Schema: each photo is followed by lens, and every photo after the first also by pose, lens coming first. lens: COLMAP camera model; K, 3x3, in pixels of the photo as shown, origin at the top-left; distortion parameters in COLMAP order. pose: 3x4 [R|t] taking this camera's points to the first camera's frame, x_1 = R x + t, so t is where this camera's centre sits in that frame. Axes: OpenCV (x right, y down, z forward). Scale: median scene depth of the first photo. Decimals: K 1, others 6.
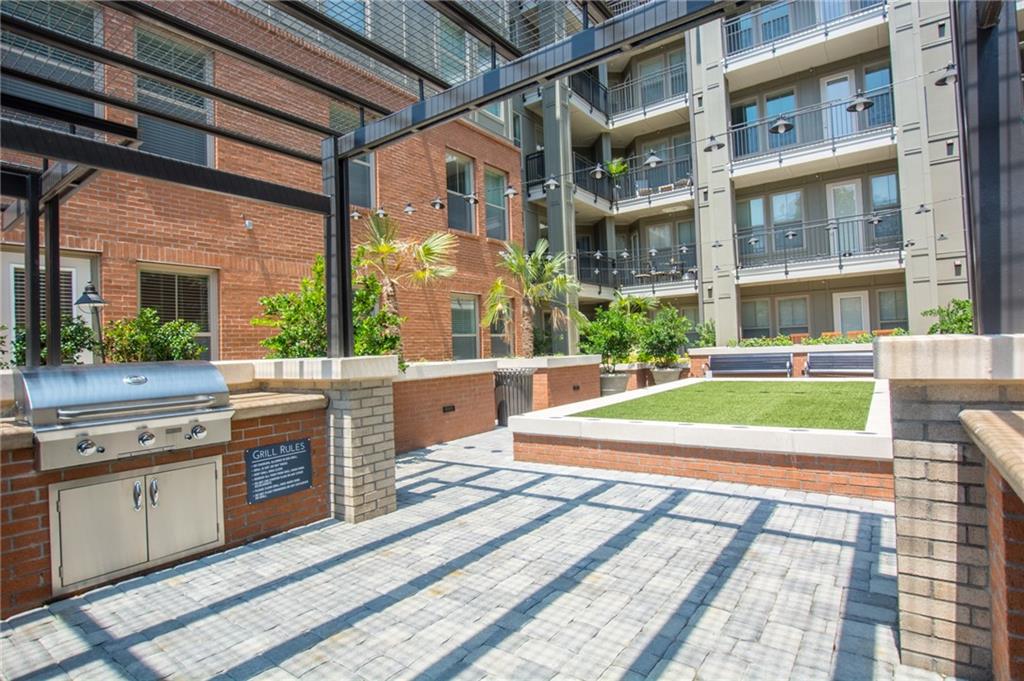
lens RADIAL K [[529.6, 0, 512.4], [0, 529.6, 338.6], [0, 0, 1]] dist [0.000502, 0.000082]
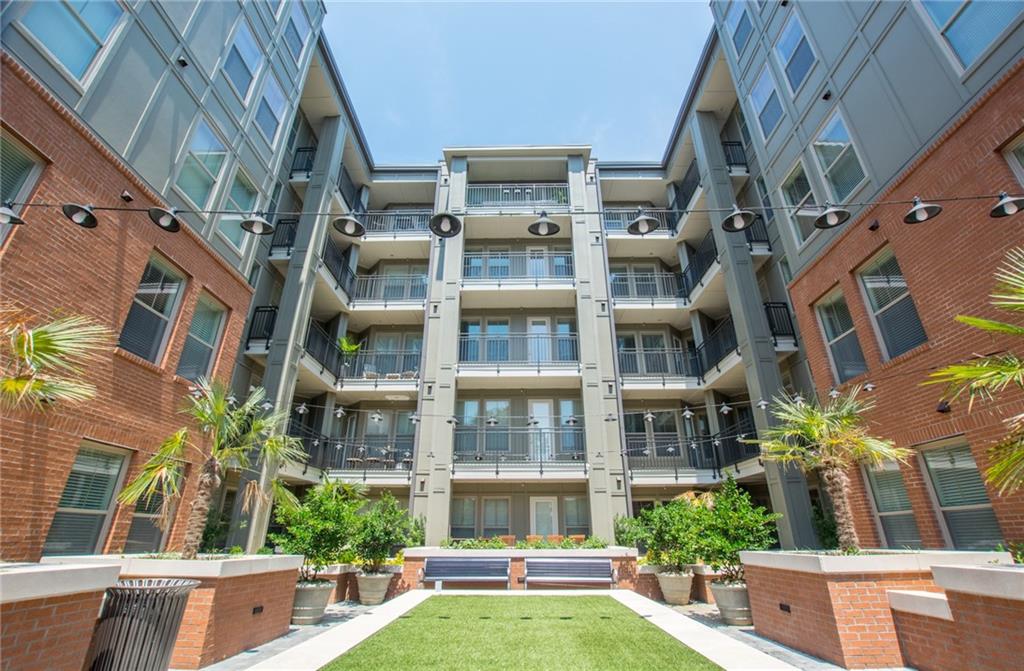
lens RADIAL K [[460.2, 0, 508.7], [0, 460.2, 330.5], [0, 0, 1]] dist [-0.025150, 0.001665]
pose [[0.822161, 0.269518, 0.501410, 0.000463], [-0.045002, 0.908832, -0.414727, -0.002632], [-0.567474, 0.318408, 0.759335, 0.196950]]
